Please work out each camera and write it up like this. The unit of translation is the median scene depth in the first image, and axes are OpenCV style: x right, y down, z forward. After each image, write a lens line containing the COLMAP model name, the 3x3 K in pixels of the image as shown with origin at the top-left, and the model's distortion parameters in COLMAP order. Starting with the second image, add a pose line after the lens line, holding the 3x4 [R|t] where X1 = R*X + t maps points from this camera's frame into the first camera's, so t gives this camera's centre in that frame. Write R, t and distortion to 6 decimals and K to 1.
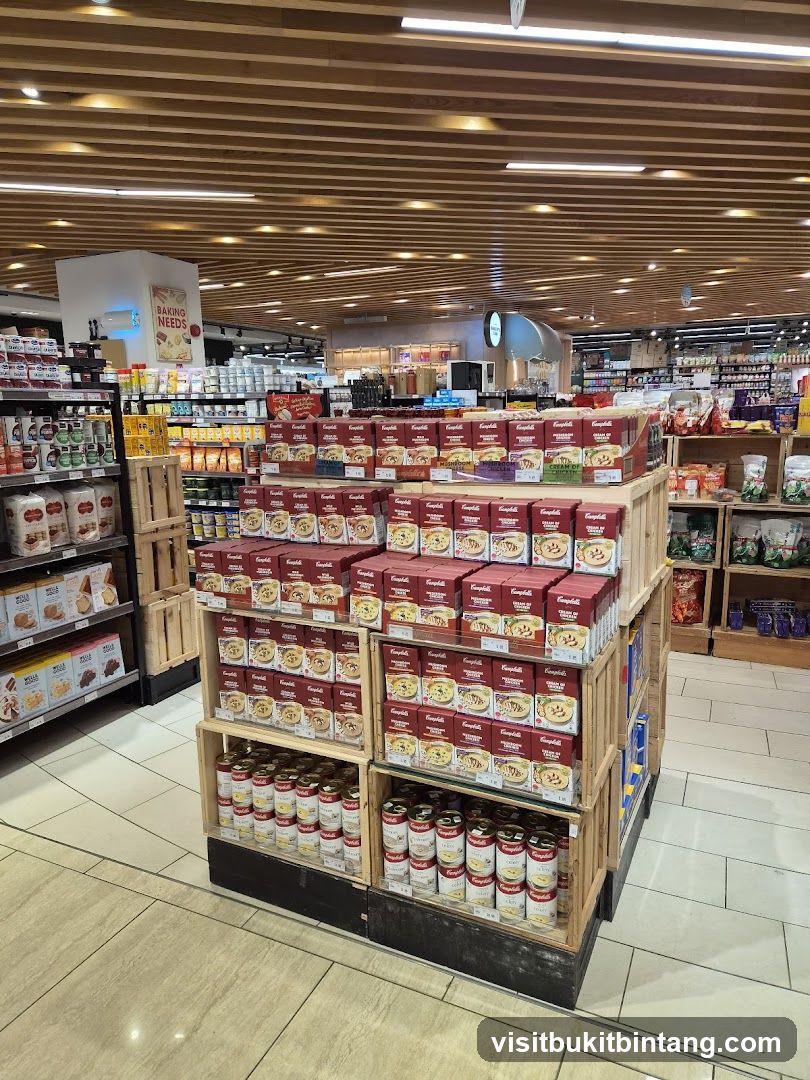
lens RADIAL K [[729.3, 0, 405.6], [0, 729.3, 538.4], [0, 0, 1]] dist [0.002407, 0.000331]
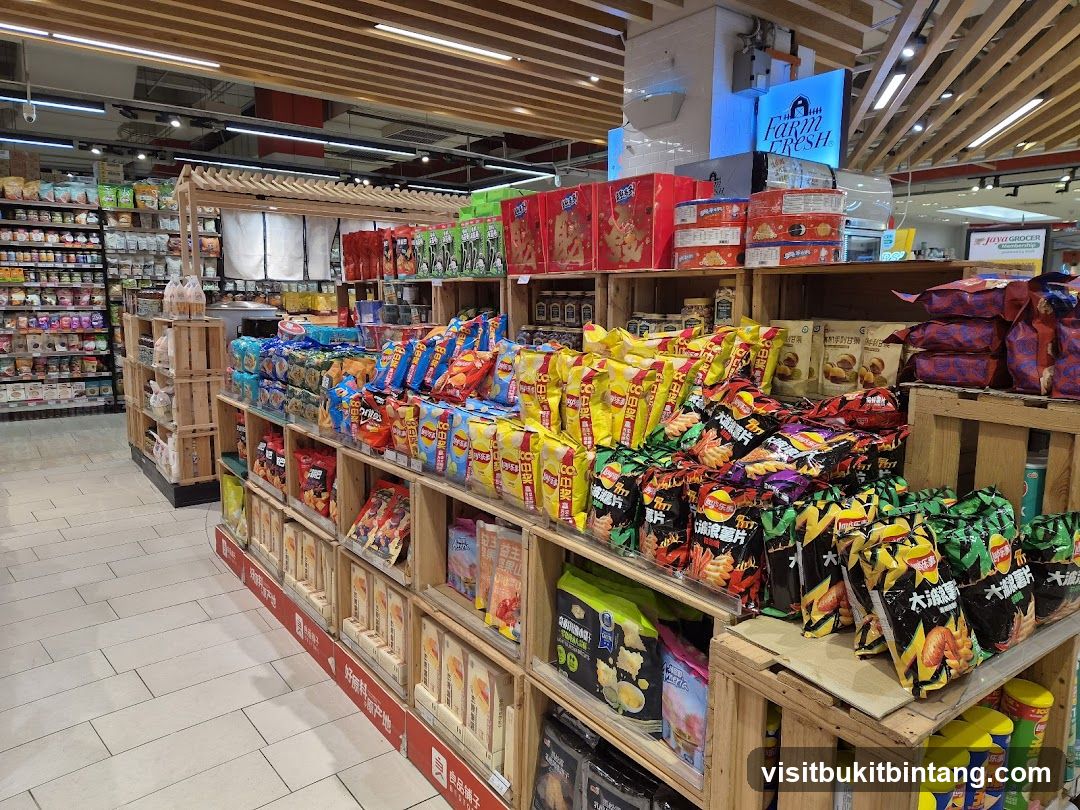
lens RADIAL K [[729.3, 0, 540.1], [0, 729.3, 402.7], [0, 0, 1]] dist [0.002407, 0.000331]
pose [[0.458472, -0.105560, 0.882417, 0.231343], [0.136155, 0.989542, 0.047634, -0.113641], [-0.878217, 0.098306, 0.468050, 0.584830]]
